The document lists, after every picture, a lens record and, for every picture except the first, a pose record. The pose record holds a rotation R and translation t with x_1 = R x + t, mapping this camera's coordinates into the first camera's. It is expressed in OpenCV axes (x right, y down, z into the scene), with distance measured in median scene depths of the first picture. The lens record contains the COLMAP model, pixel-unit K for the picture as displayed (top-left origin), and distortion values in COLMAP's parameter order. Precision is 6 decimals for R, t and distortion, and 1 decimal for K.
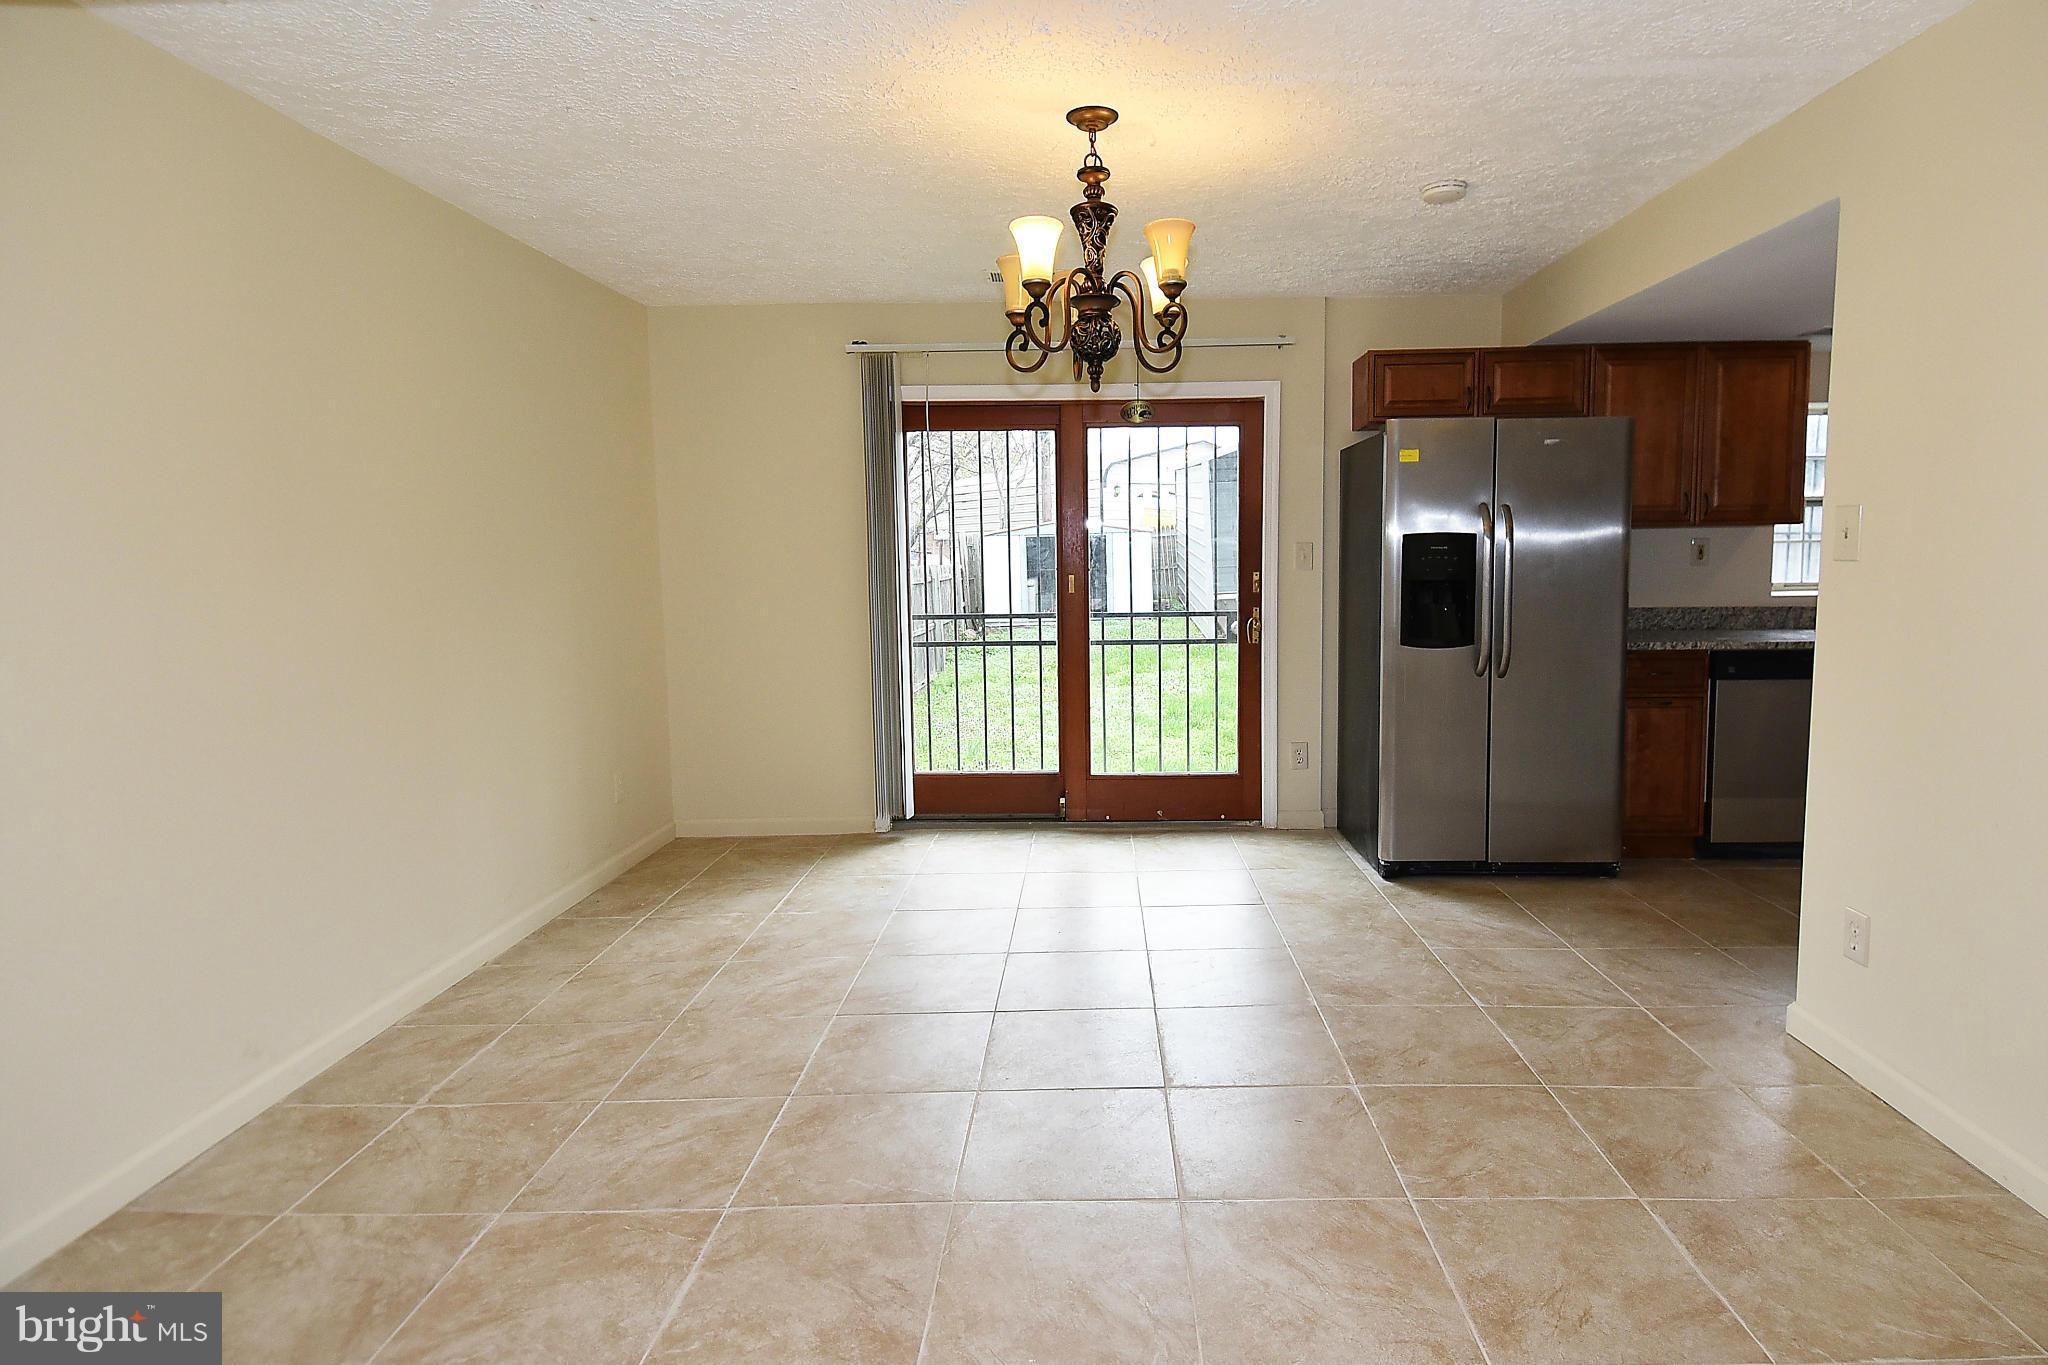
lens RADIAL K [[1073.2, 0, 1069.3], [0, 1073.2, 642.7], [0, 0, 1]] dist [0.041856, -0.042982]
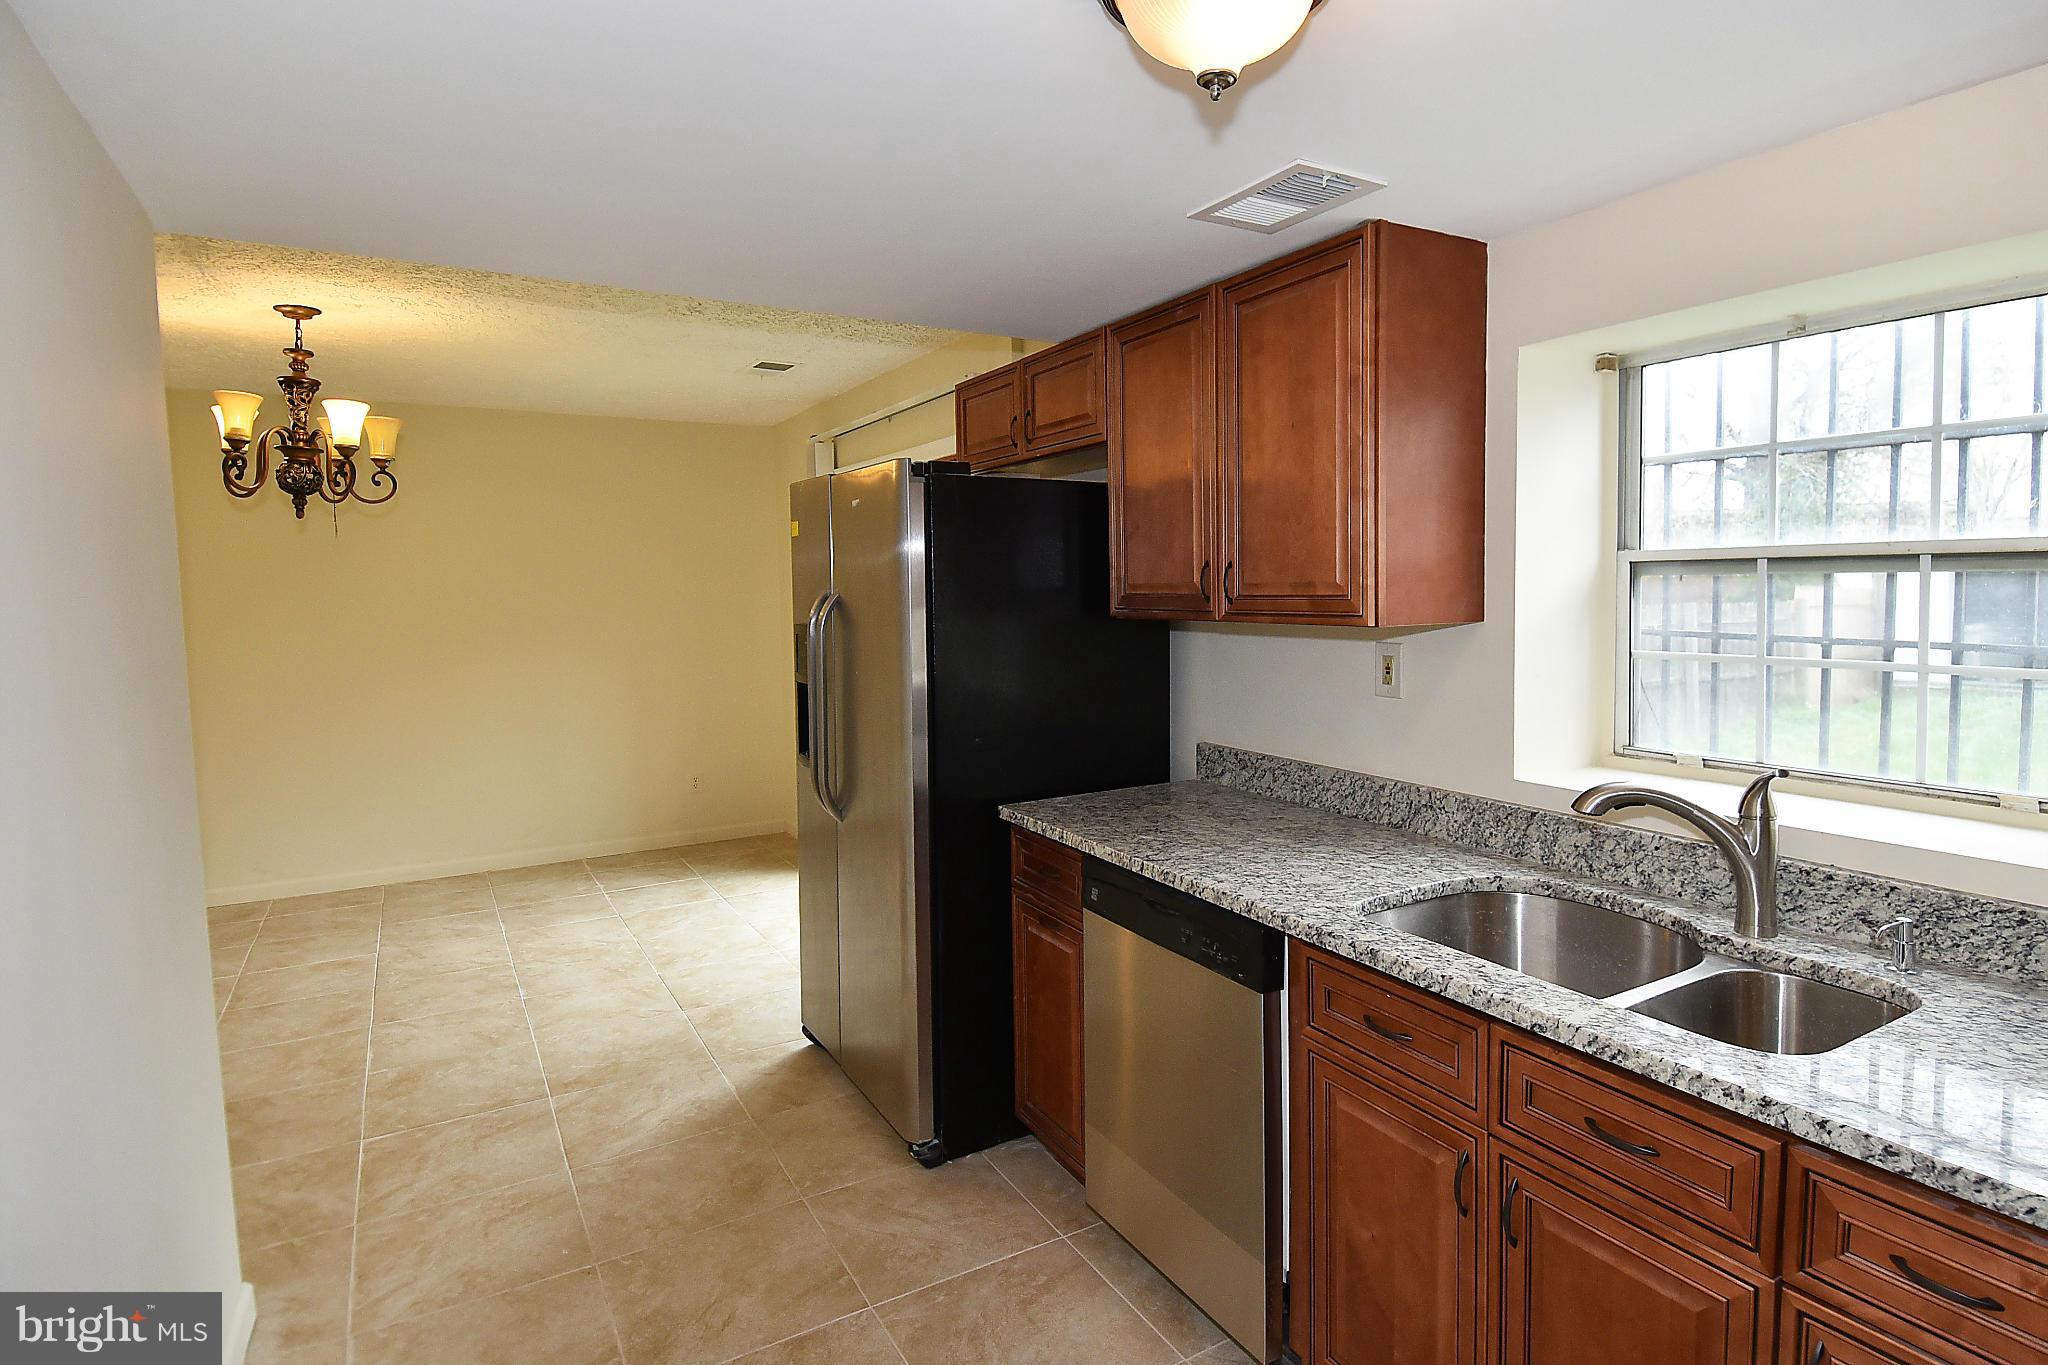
lens RADIAL K [[1092.0, 0, 1068.2], [0, 1092.0, 598.4], [0, 0, 1]] dist [0.053070, -0.052389]
pose [[0.535426, 0.027210, -0.844144, 1.122652], [-0.062957, 0.997986, -0.007763, -0.123682], [0.842233, 0.057301, 0.536060, 0.724331]]
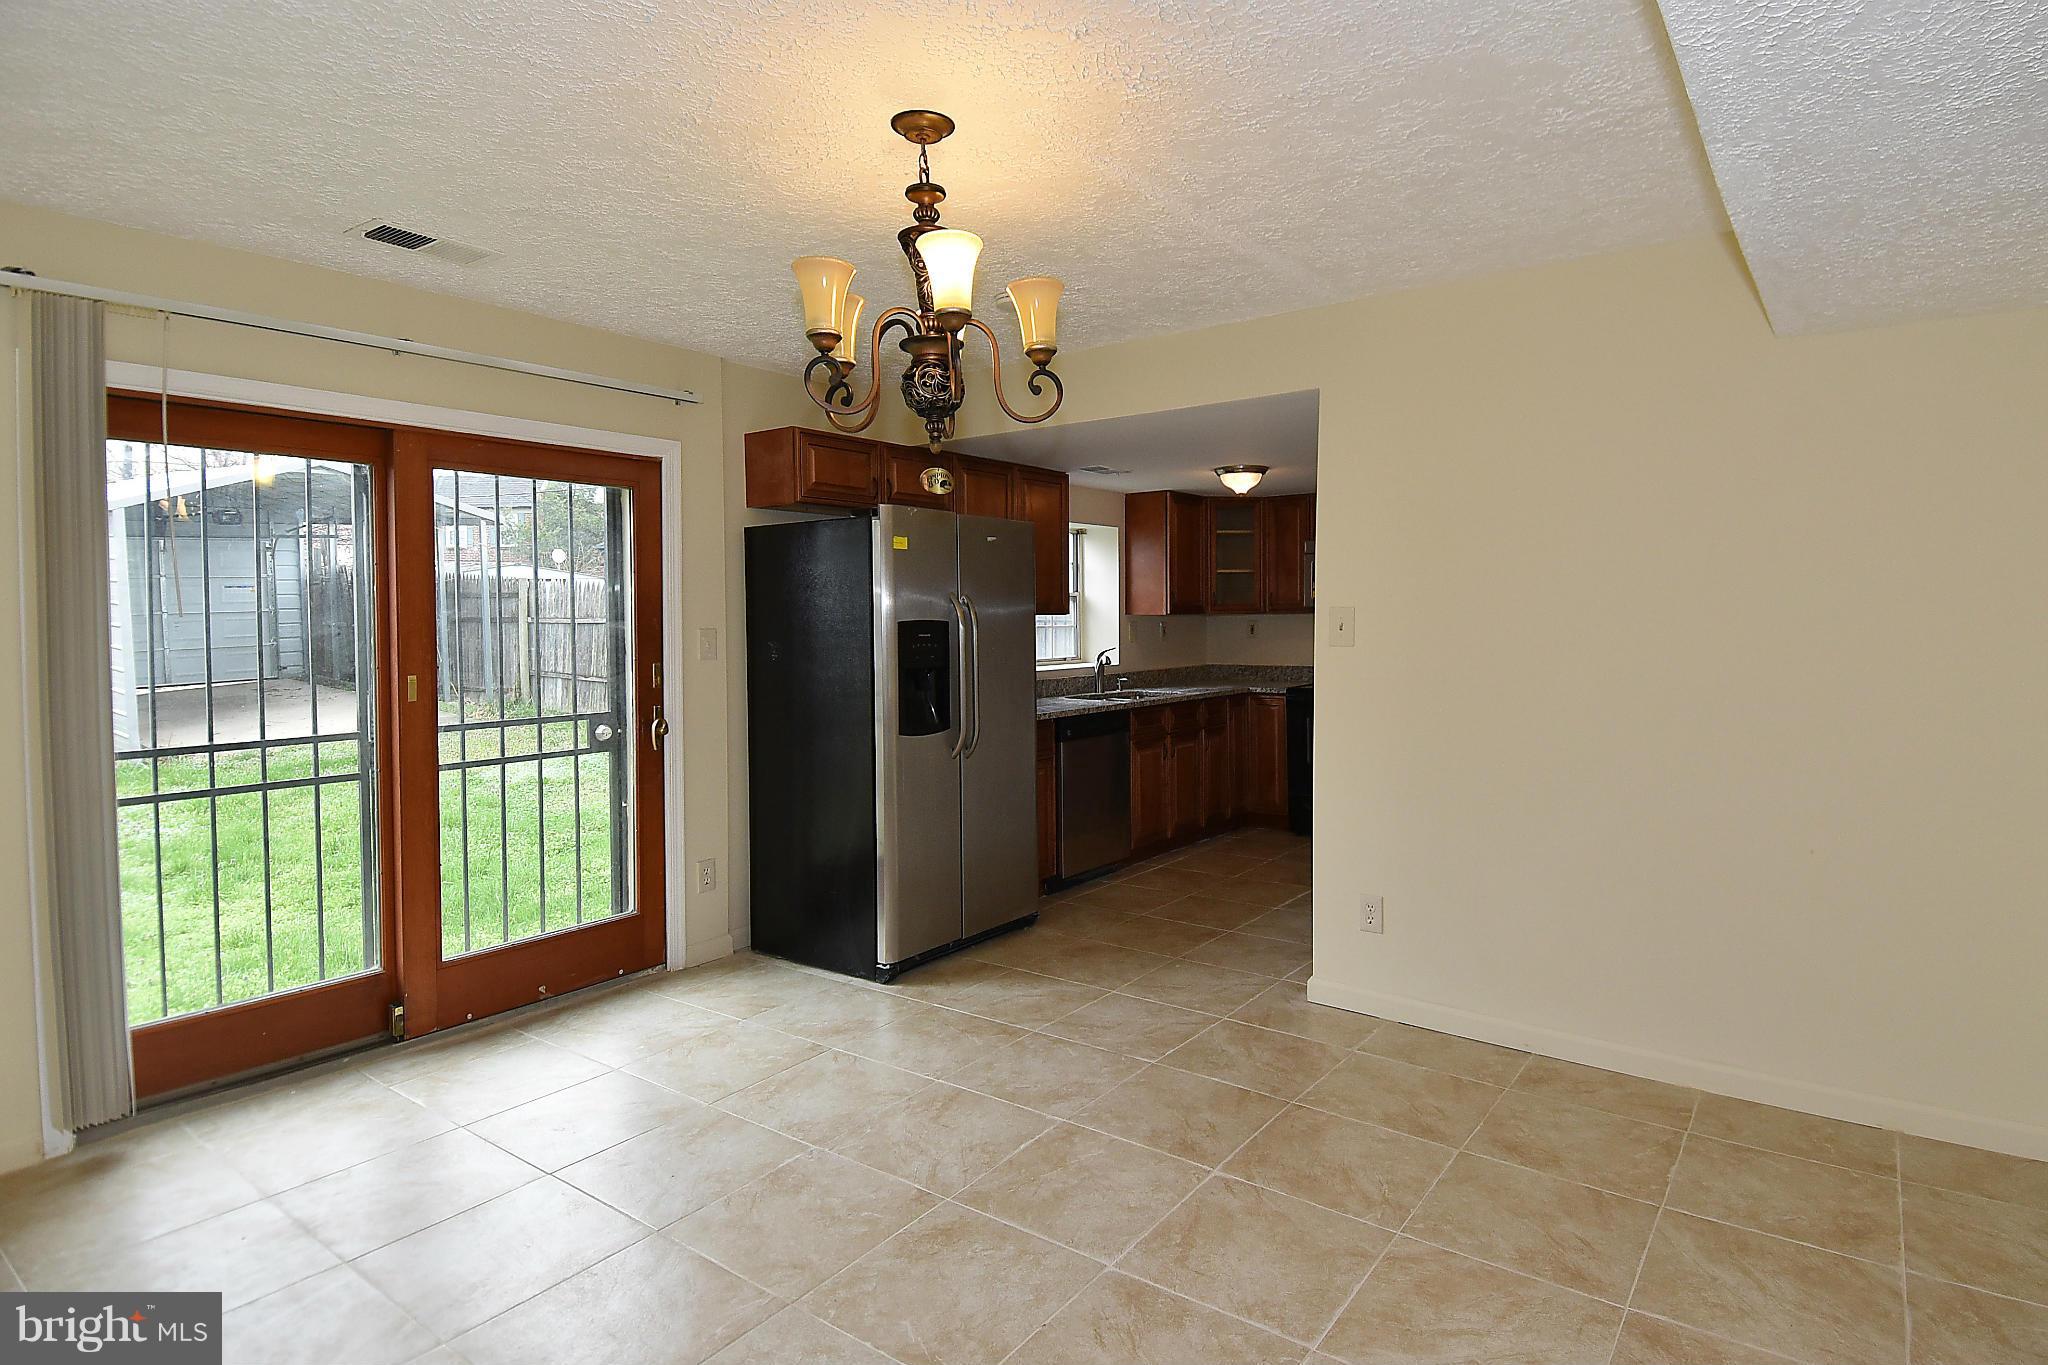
lens RADIAL K [[1073.2, 0, 1069.3], [0, 1073.2, 642.7], [0, 0, 1]] dist [0.041856, -0.042982]
pose [[0.574438, -0.010909, 0.818475, -0.399136], [0.074276, 0.996481, -0.038848, -0.031192], [-0.815171, 0.083109, 0.573227, 0.313892]]
